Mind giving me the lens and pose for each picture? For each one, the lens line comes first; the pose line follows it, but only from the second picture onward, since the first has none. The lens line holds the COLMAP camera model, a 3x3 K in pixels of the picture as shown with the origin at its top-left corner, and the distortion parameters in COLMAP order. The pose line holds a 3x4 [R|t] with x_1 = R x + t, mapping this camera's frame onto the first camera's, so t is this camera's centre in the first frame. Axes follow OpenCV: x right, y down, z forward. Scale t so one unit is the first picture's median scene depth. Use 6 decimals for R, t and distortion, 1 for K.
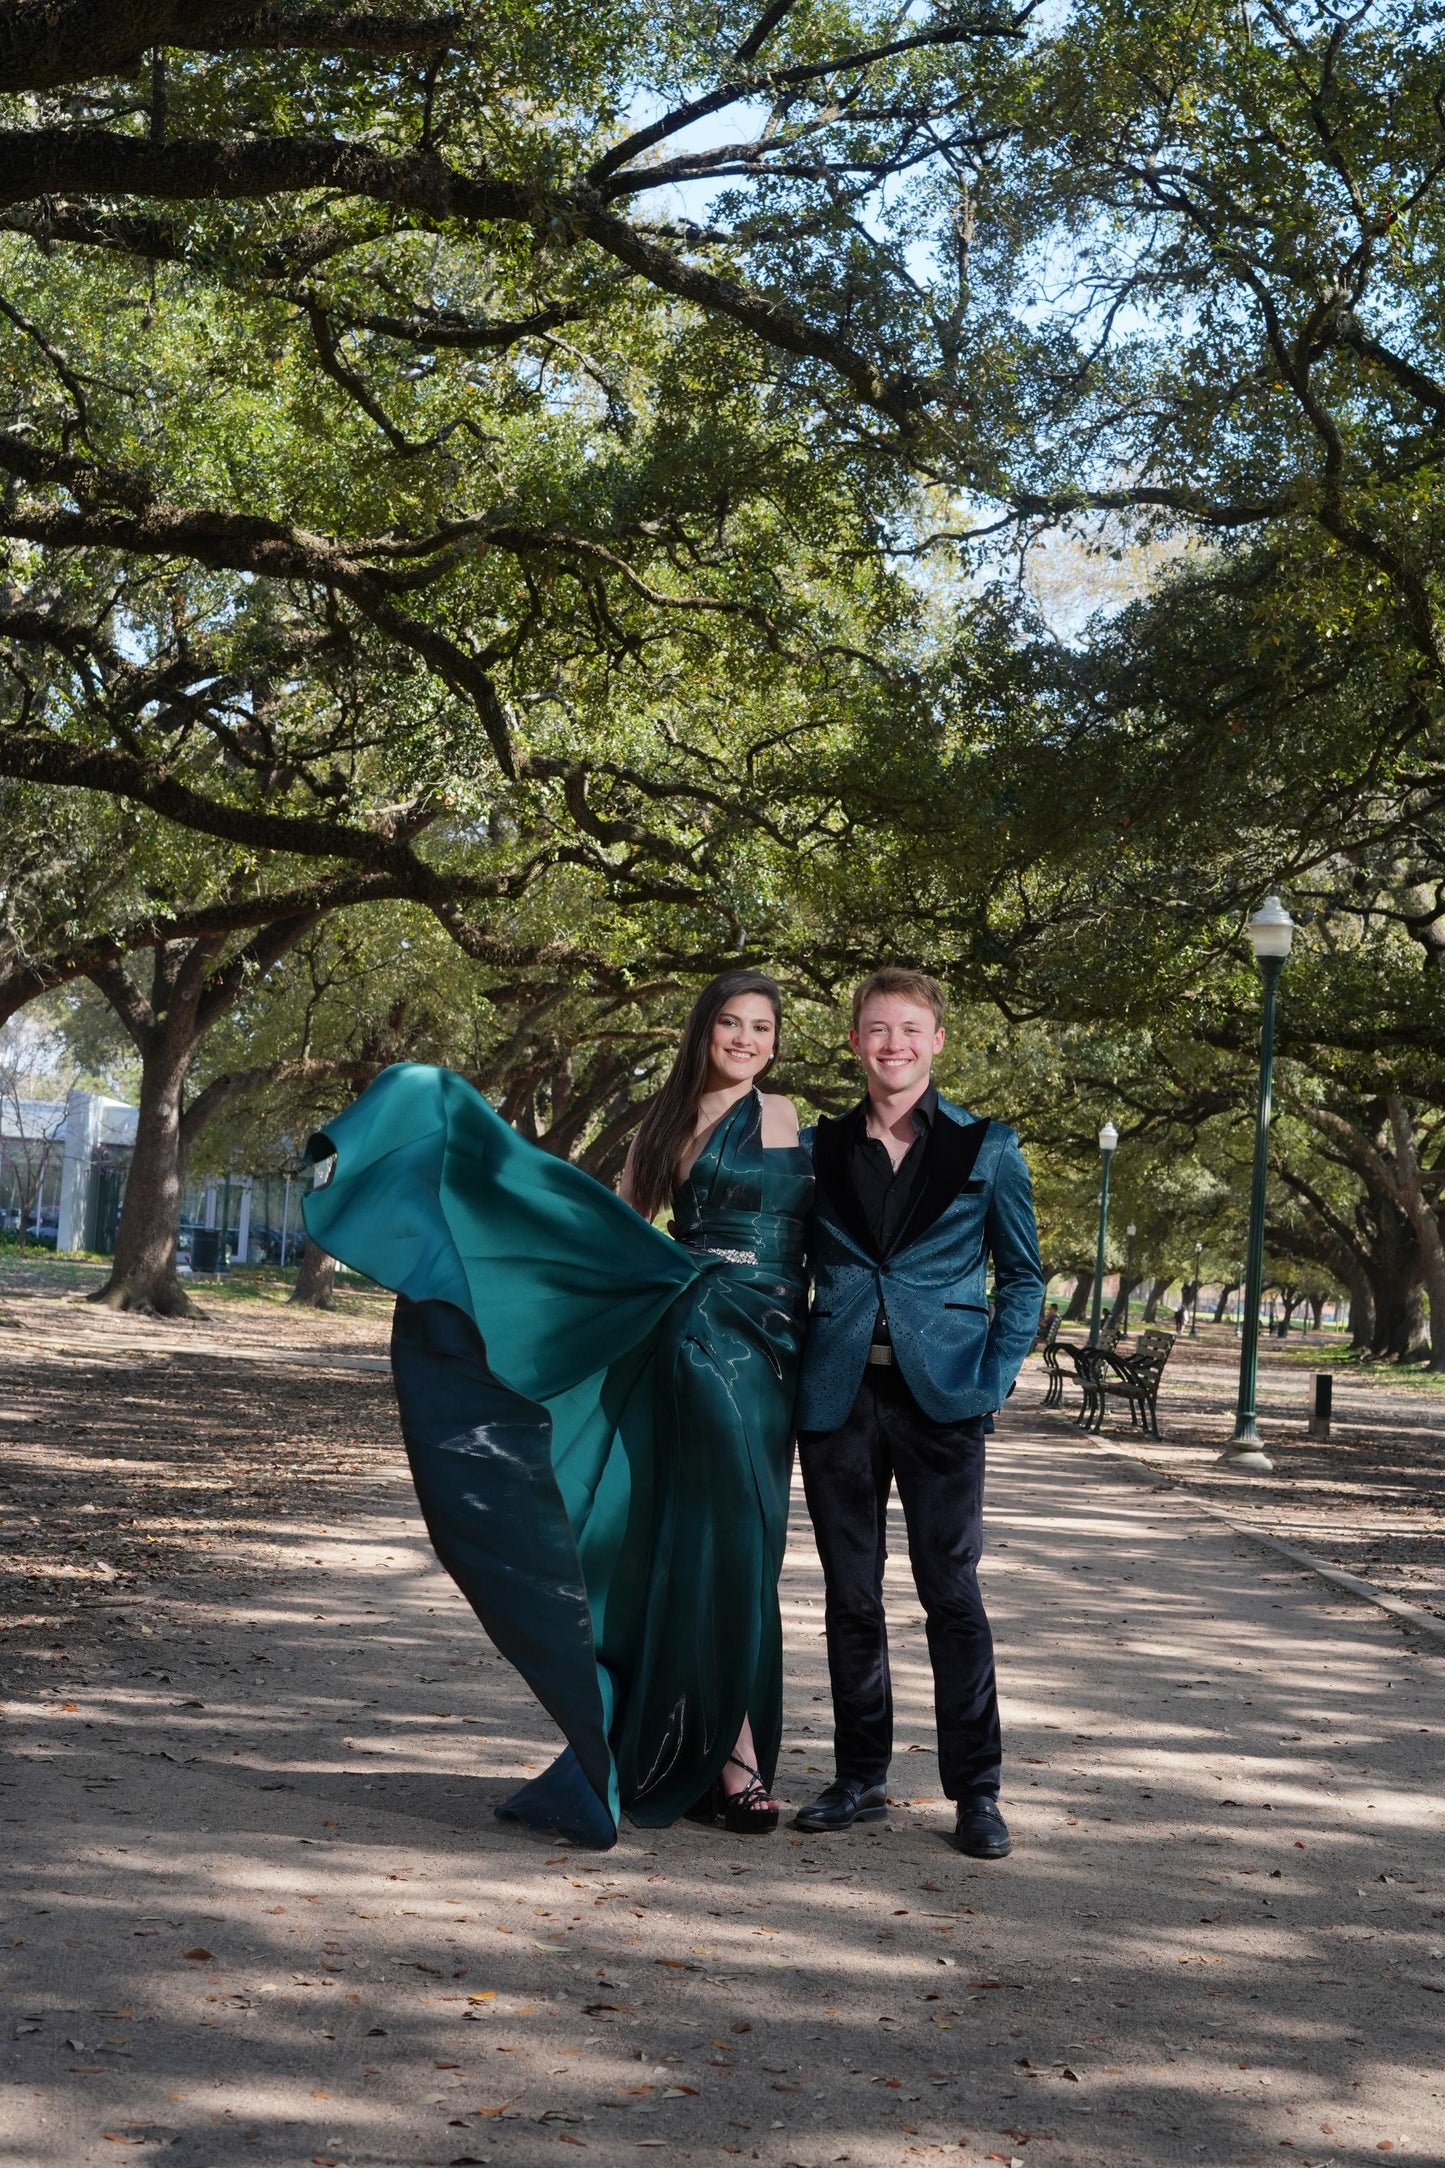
lens RADIAL K [[3356.1, 0, 736.4], [0, 3356.1, 1076.8], [0, 0, 1]] dist [0.007127, -0.024589]
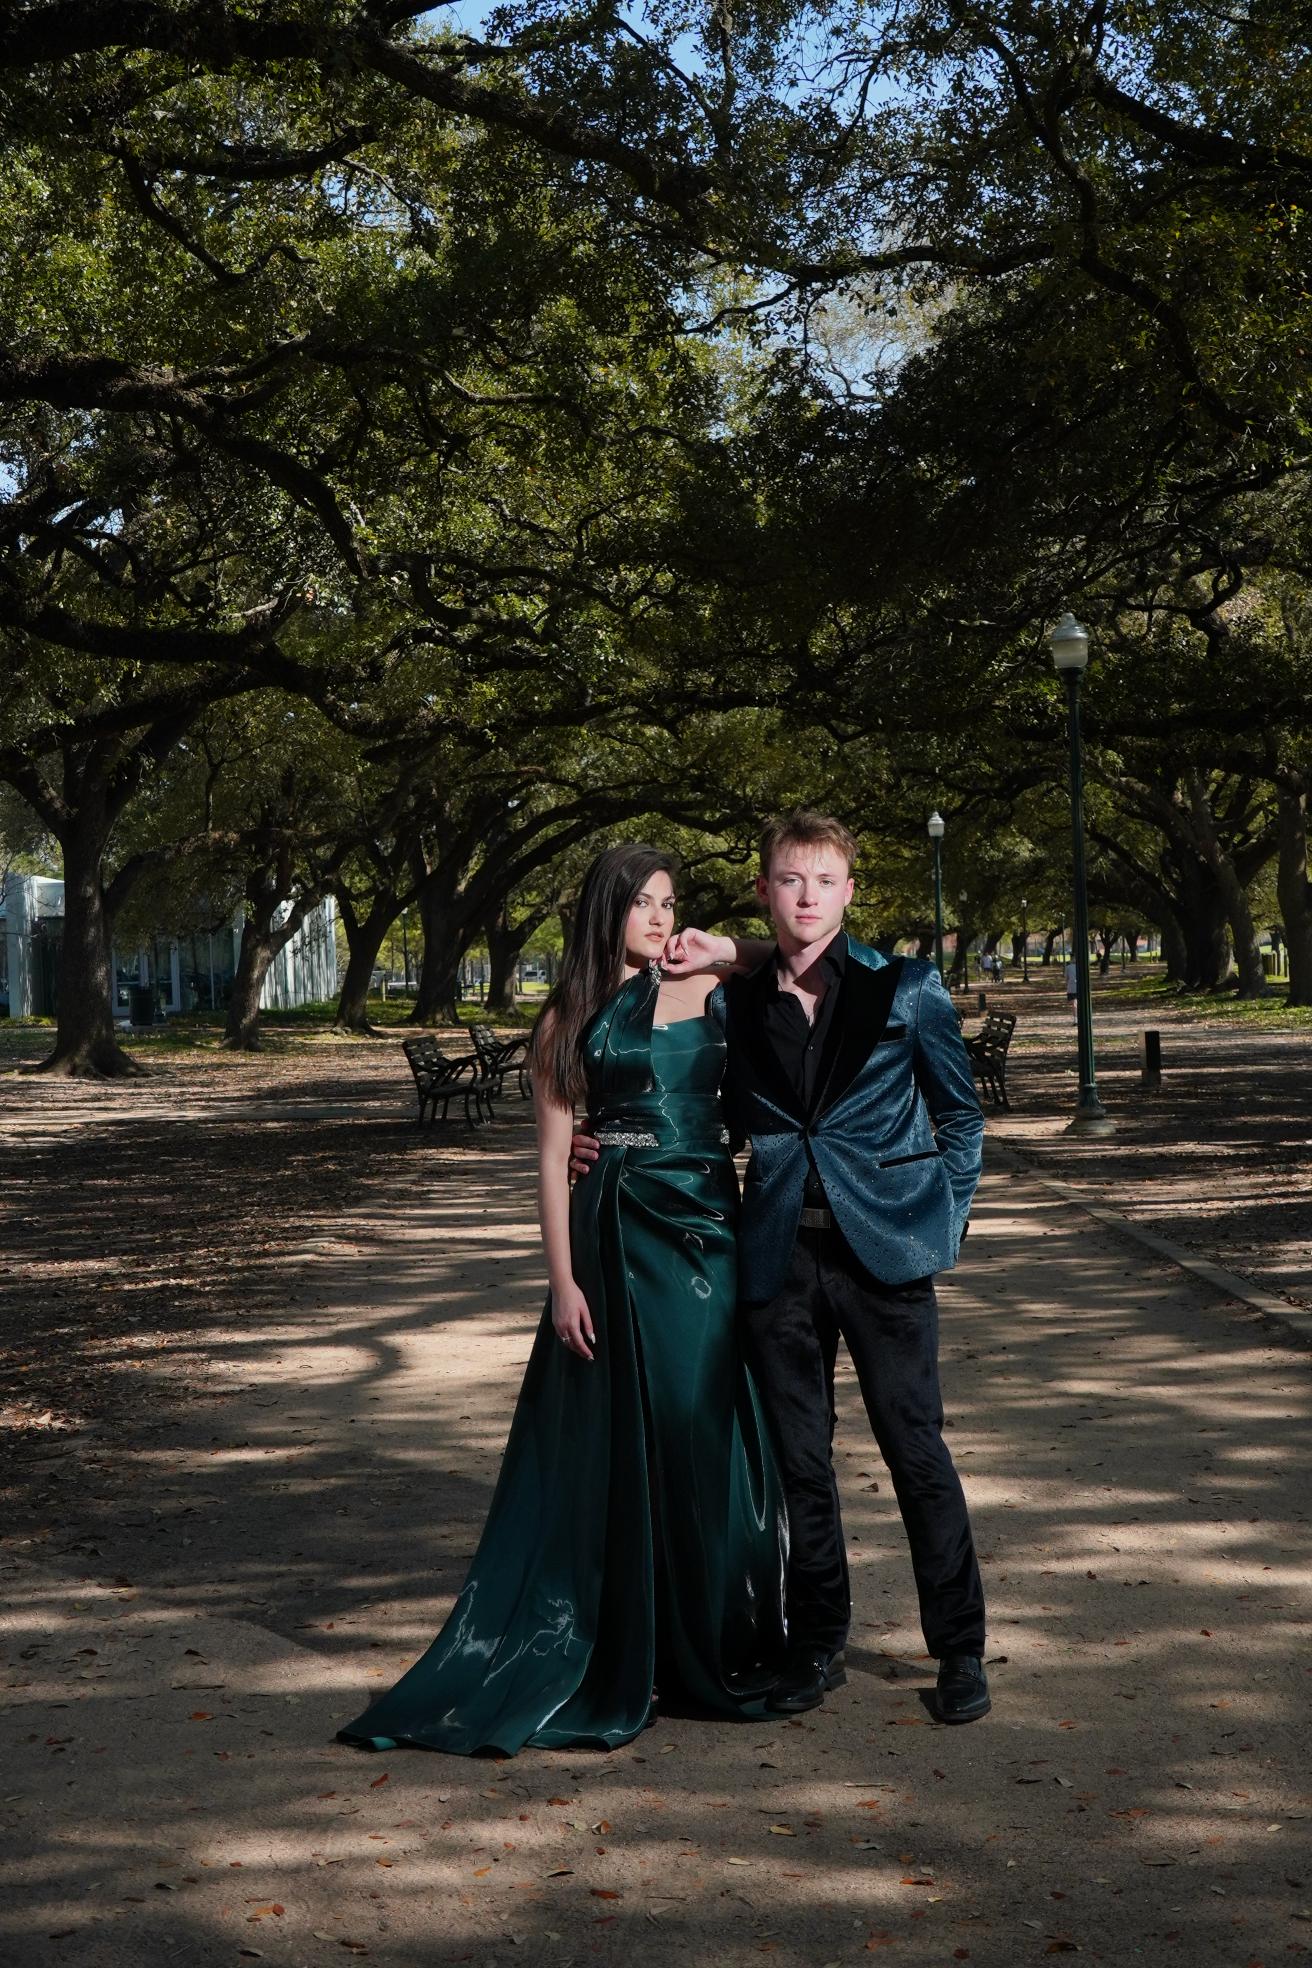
lens RADIAL K [[2975.2, 0, 660.5], [0, 2975.2, 979.6], [0, 0, 1]] dist [0.040332, -0.012048]
pose [[0.994456, -0.104289, 0.013420, 0.002754], [0.103212, 0.992539, 0.064905, -0.011442], [-0.020089, -0.063160, 0.997801, 0.027759]]
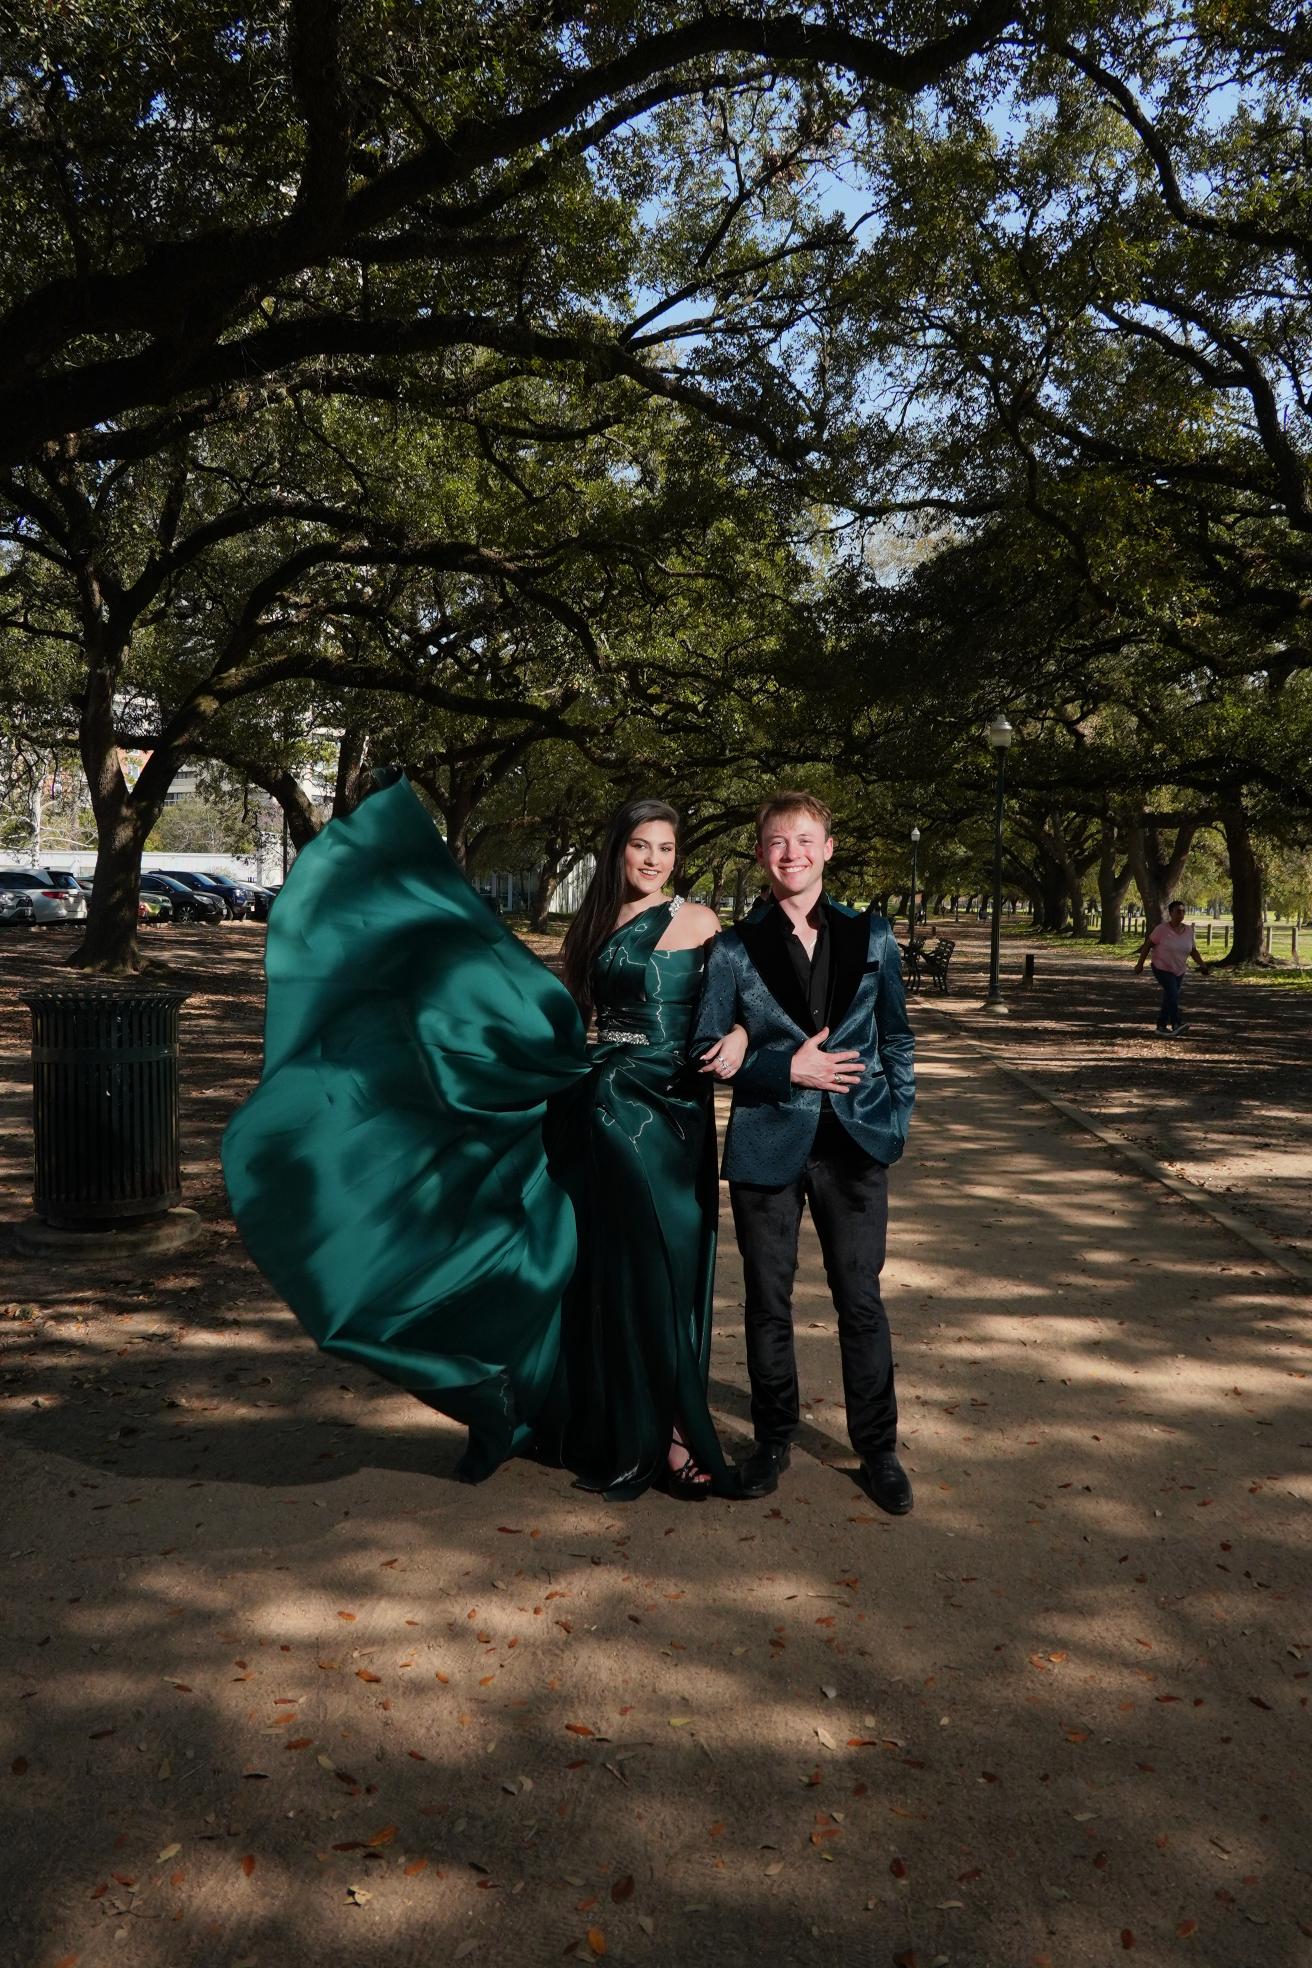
lens RADIAL K [[1541.9, 0, 665.3], [0, 1541.9, 980.4], [0, 0, 1]] dist [-0.028160, 0.044514]
pose [[0.997629, -0.043554, -0.053294, 0.009154], [0.049119, 0.992936, 0.108004, -0.007264], [0.048213, -0.110365, 0.992721, 0.101516]]
